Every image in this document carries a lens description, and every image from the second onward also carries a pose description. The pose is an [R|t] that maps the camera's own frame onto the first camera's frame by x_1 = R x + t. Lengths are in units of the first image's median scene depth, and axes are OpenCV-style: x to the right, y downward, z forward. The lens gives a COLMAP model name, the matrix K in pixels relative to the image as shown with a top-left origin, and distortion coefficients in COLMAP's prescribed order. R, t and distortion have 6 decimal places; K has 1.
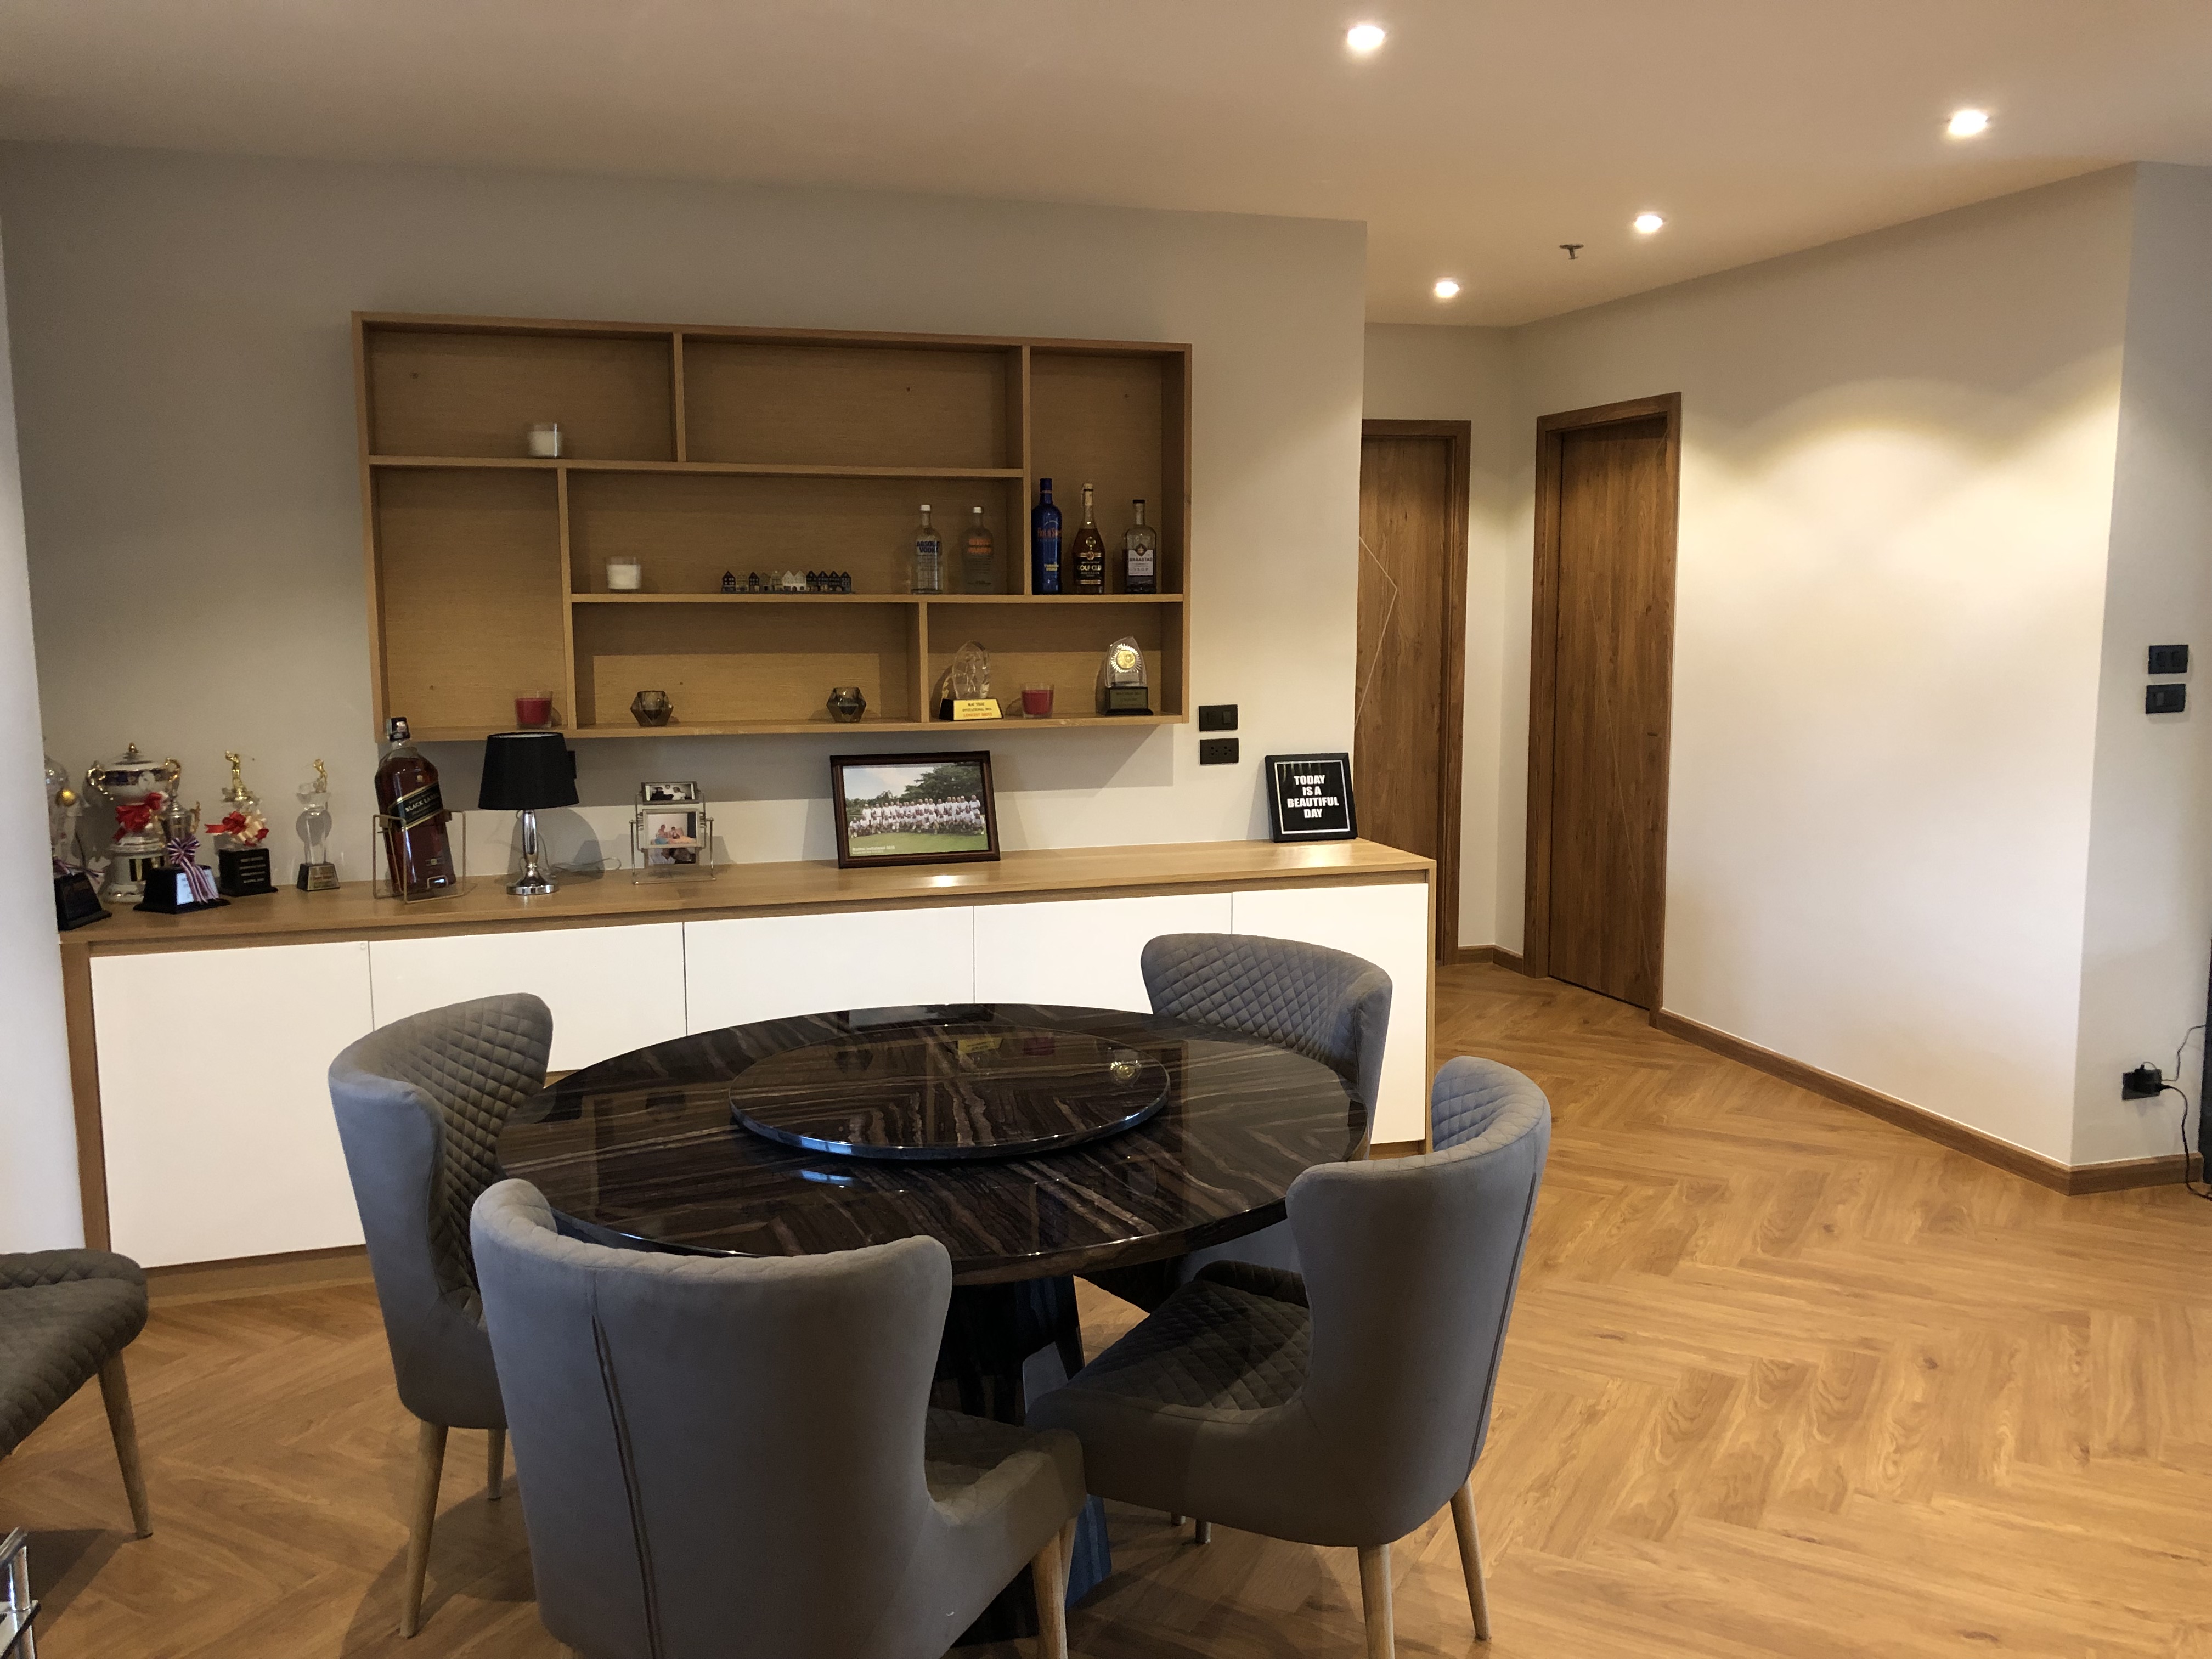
lens RADIAL K [[1808.0, 0, 1115.0], [0, 1808.0, 788.7], [0, 0, 1]] dist [0.053386, -0.083909]
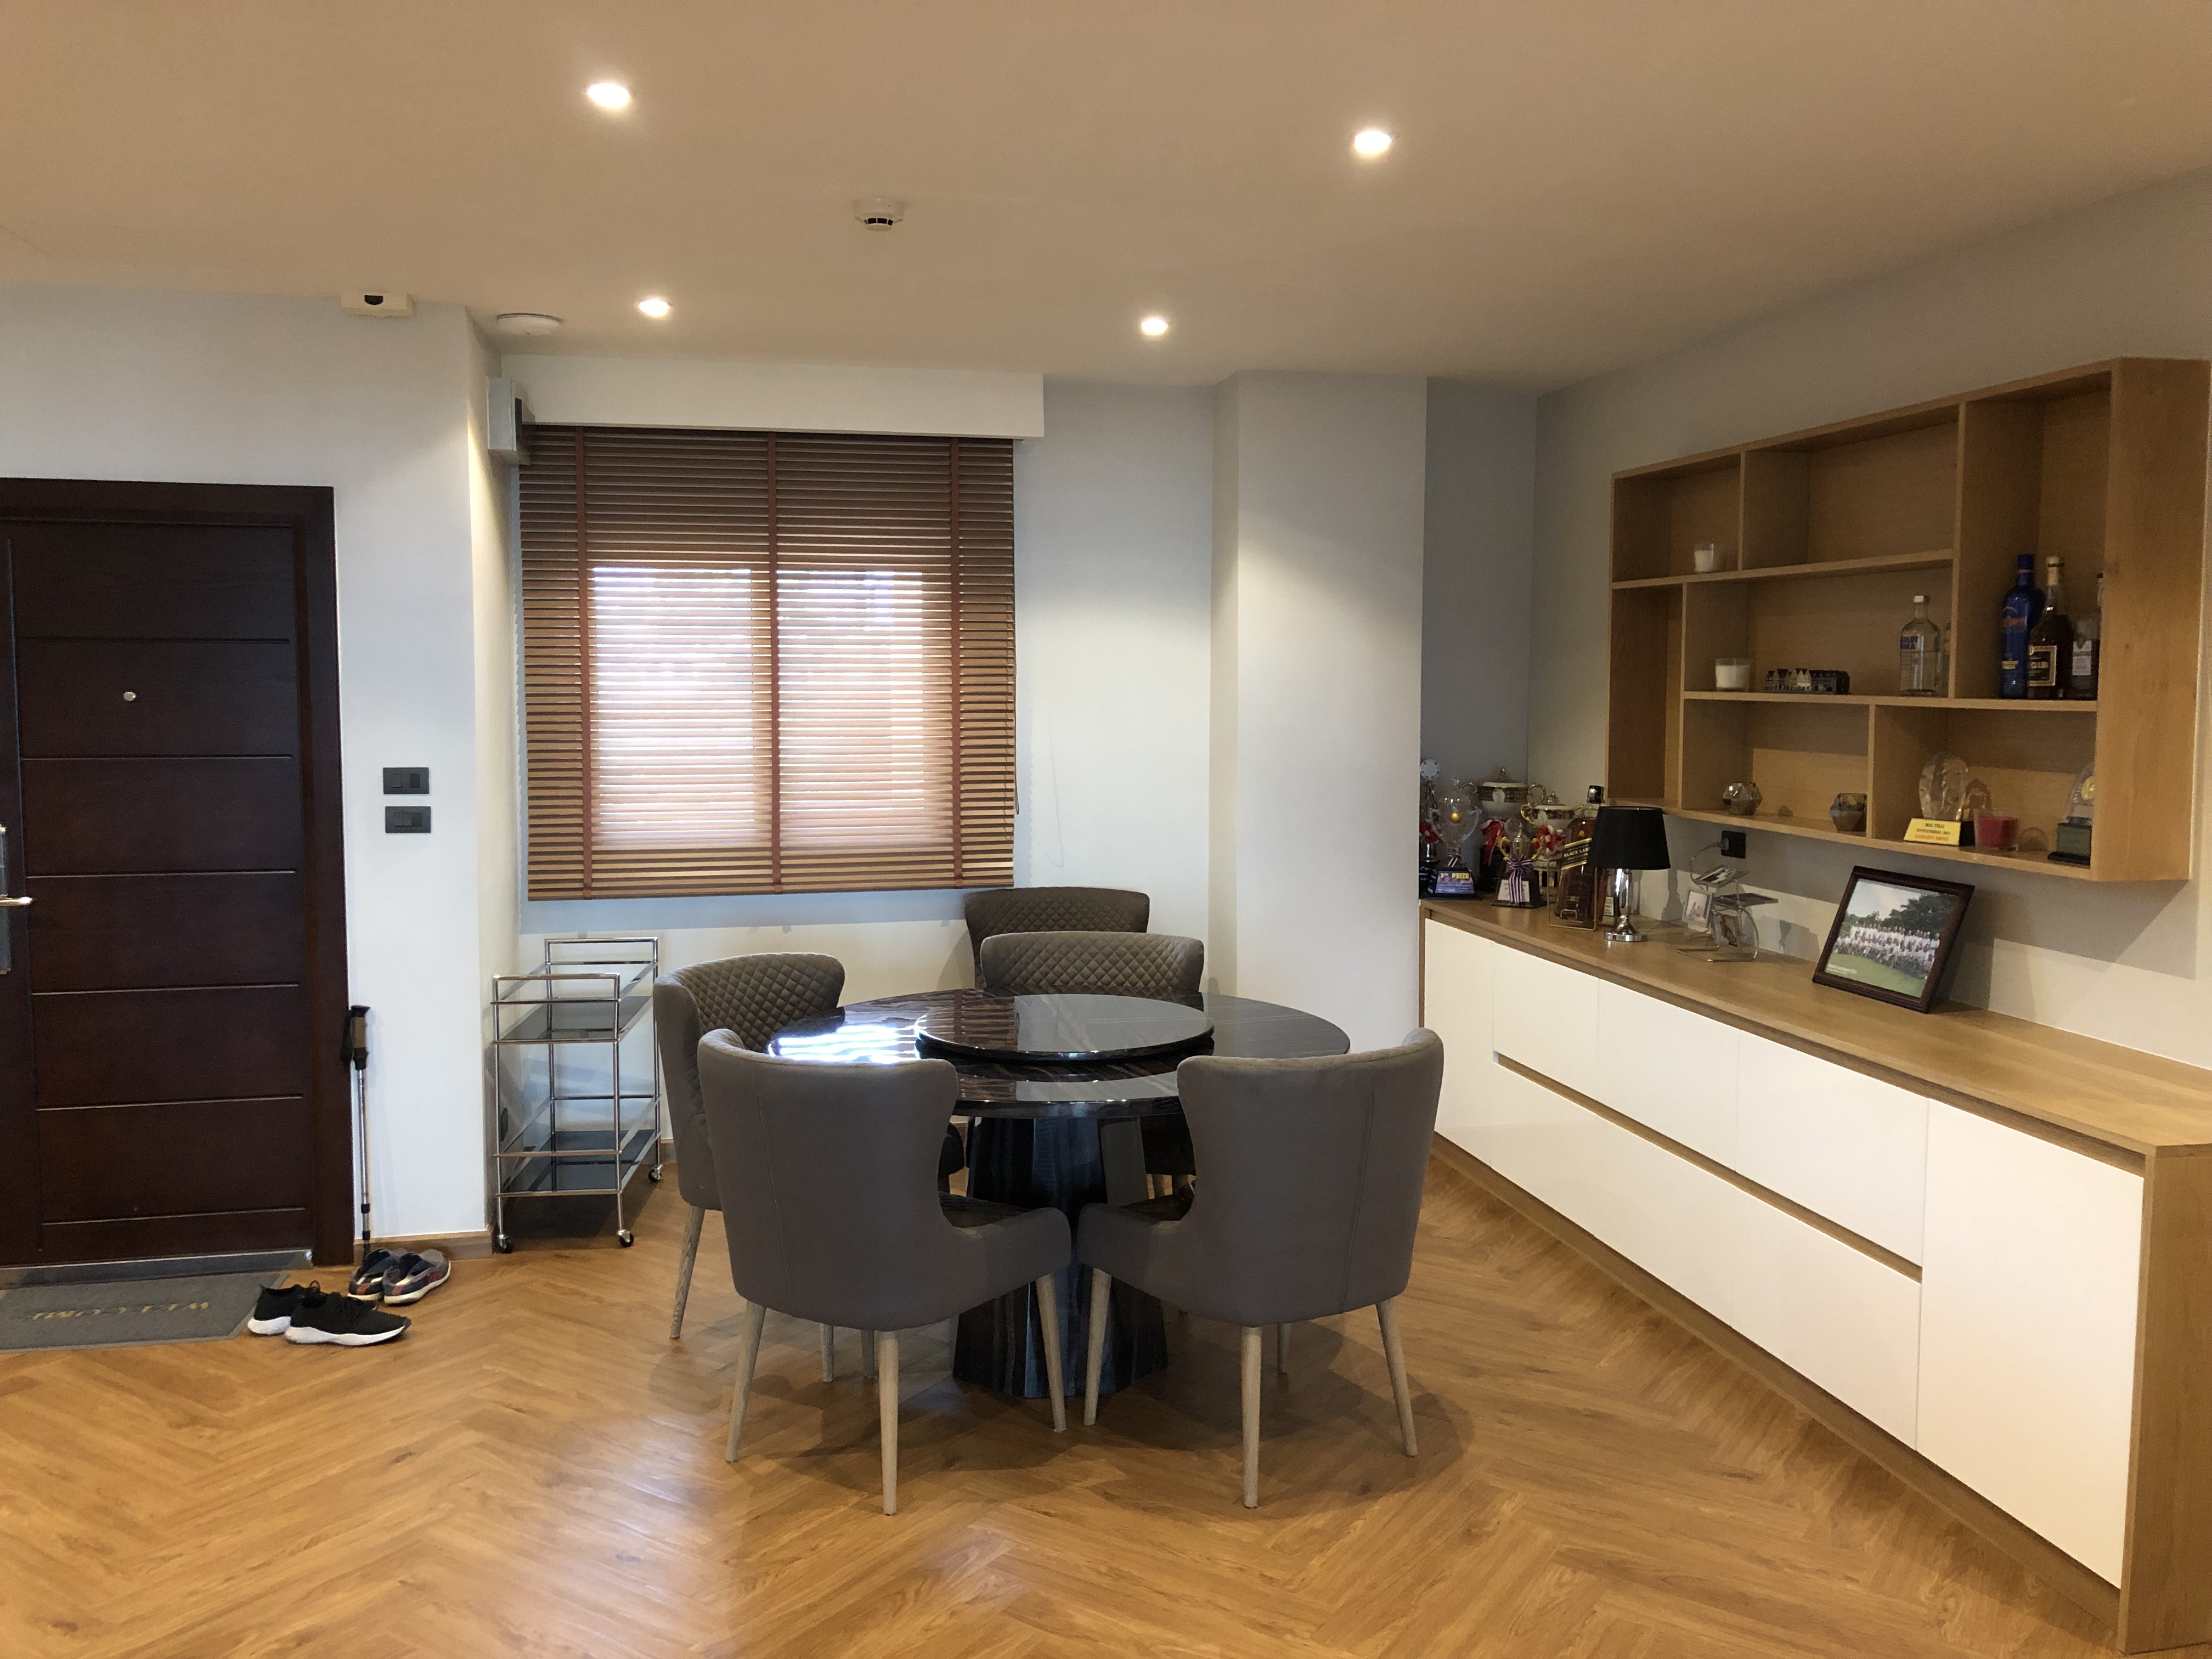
lens RADIAL K [[1808.0, 0, 1100.3], [0, 1808.0, 812.6], [0, 0, 1]] dist [0.053386, -0.083909]
pose [[-0.097537, 0.081389, -0.991898, 0.819701], [-0.111282, 0.989509, 0.092135, -0.089334], [0.988991, 0.119367, -0.087457, 0.695347]]
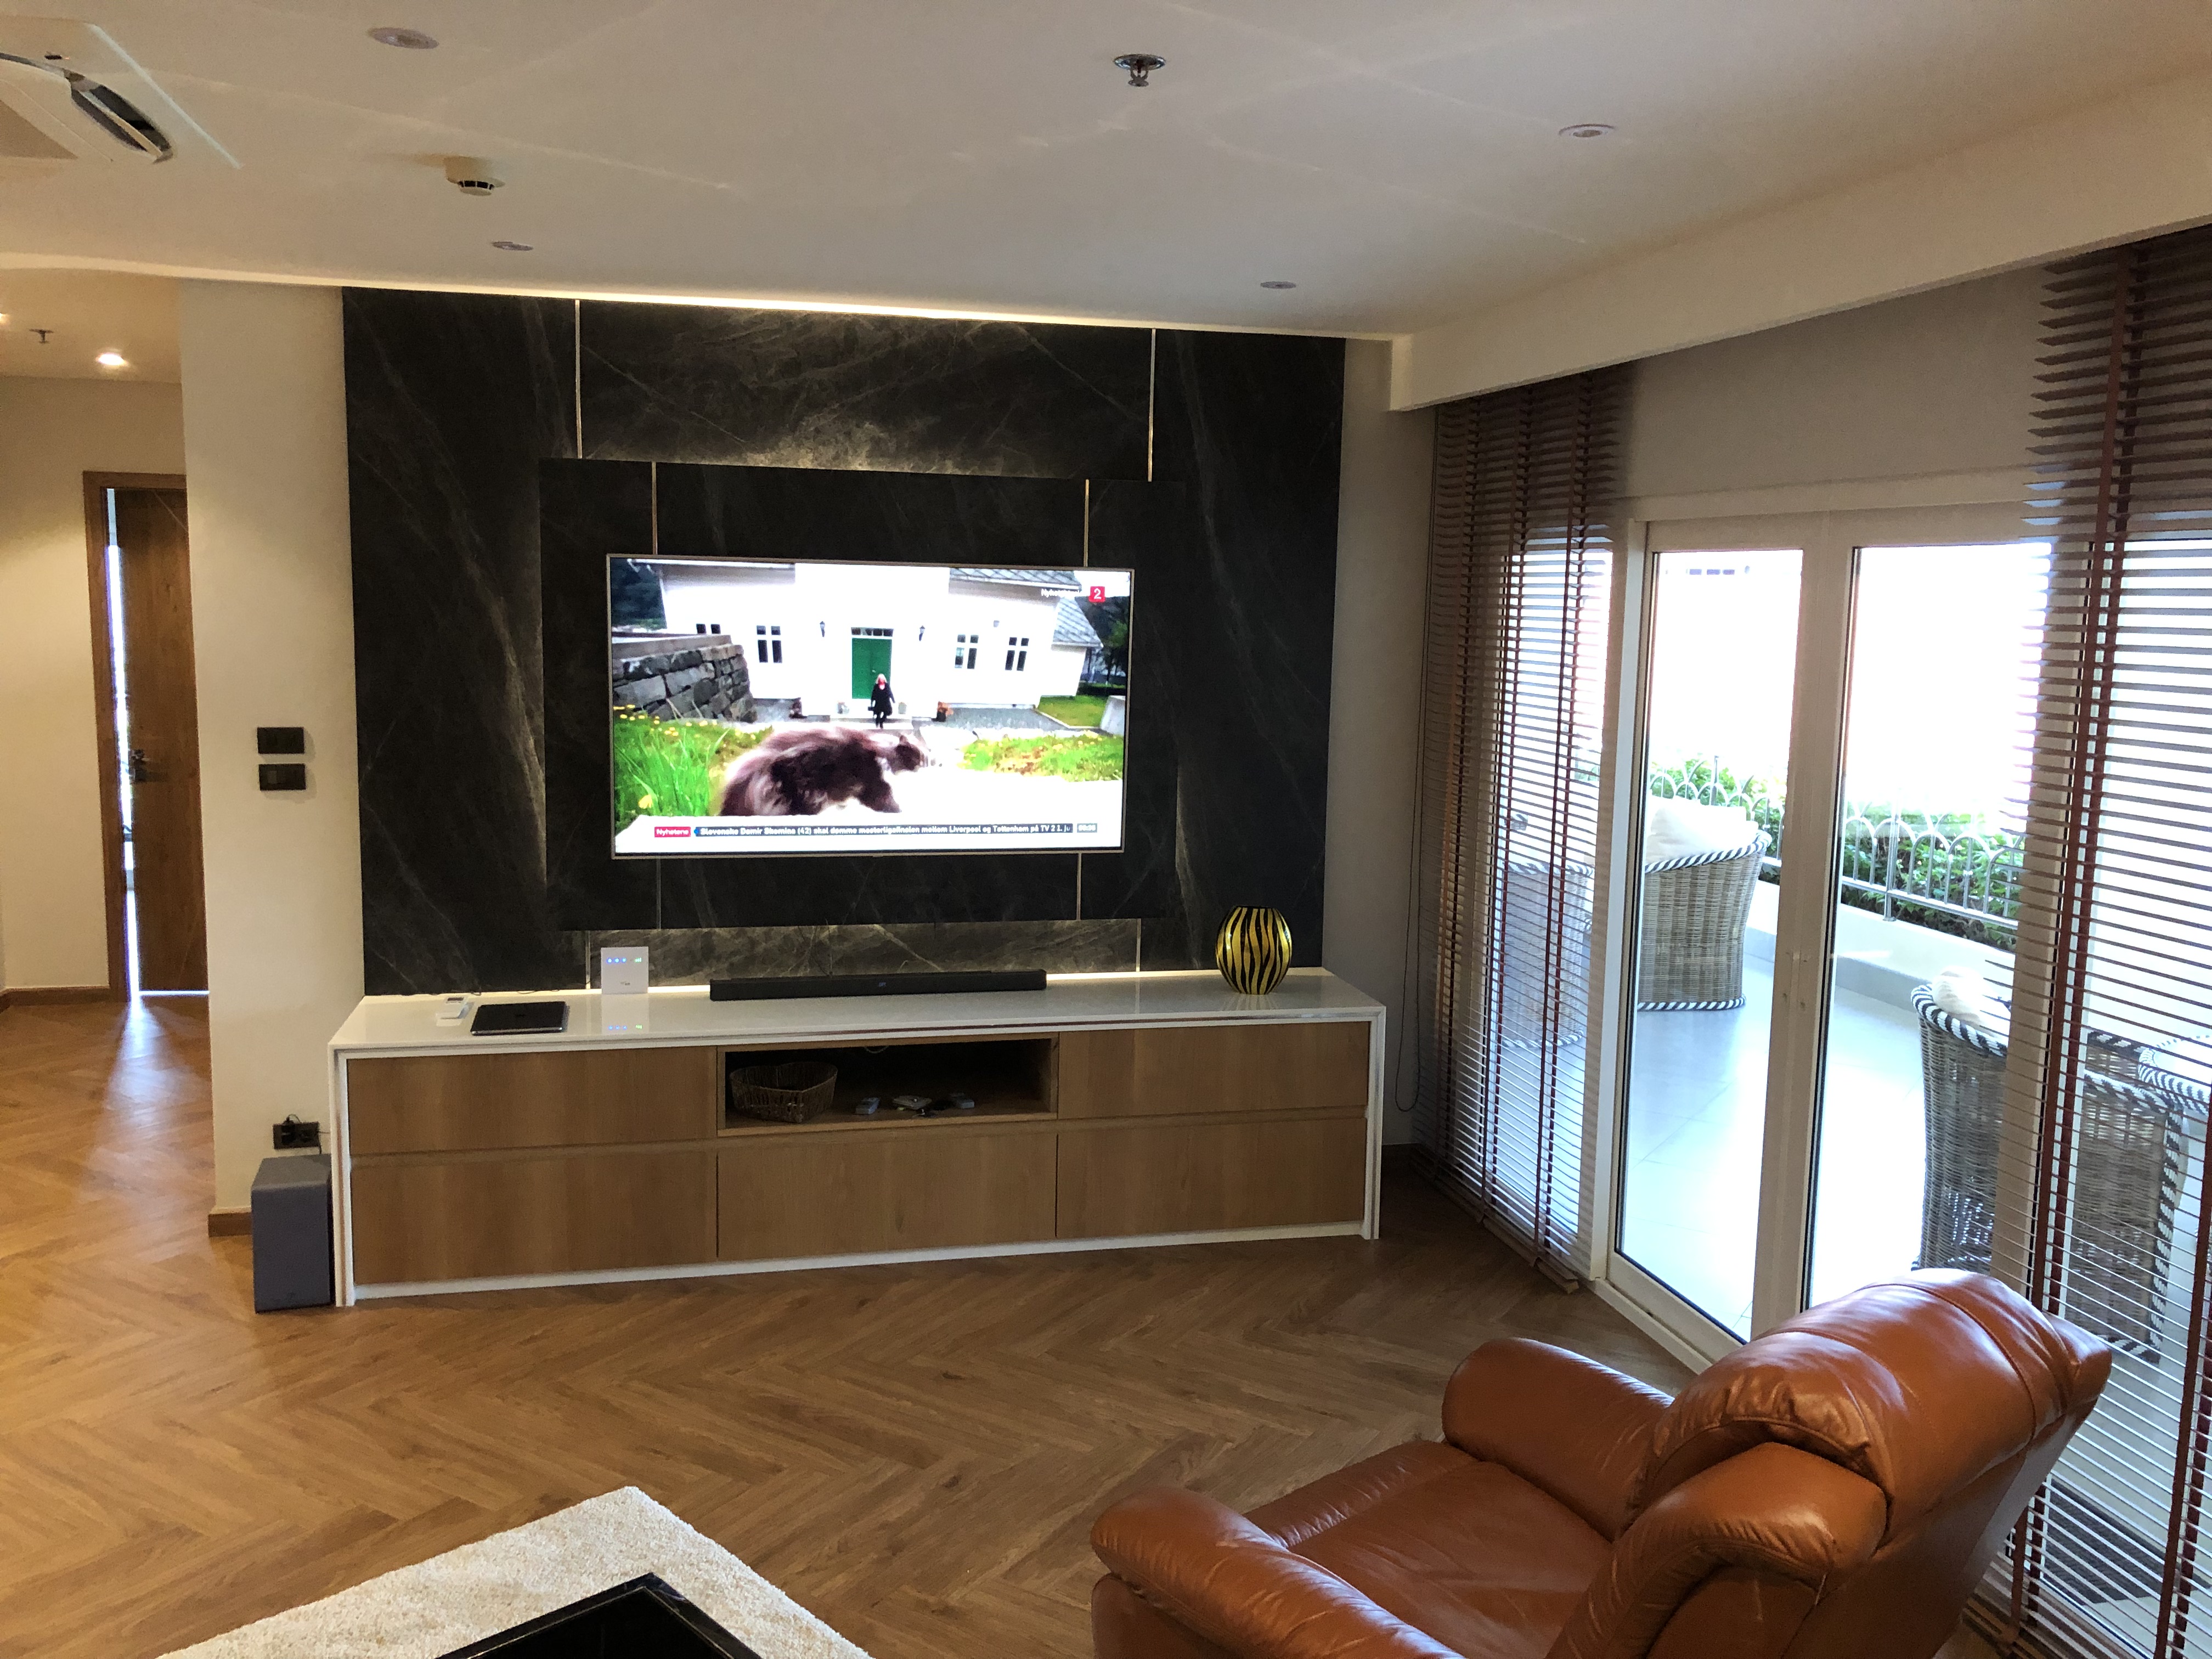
lens RADIAL K [[1808.0, 0, 1112.6], [0, 1808.0, 809.2], [0, 0, 1]] dist [0.053386, -0.083909]
pose [[0.997504, 0.032734, -0.062569, 1.103325], [-0.032082, 0.999420, 0.011399, -0.057517], [0.062906, -0.009363, 0.997976, -0.032691]]
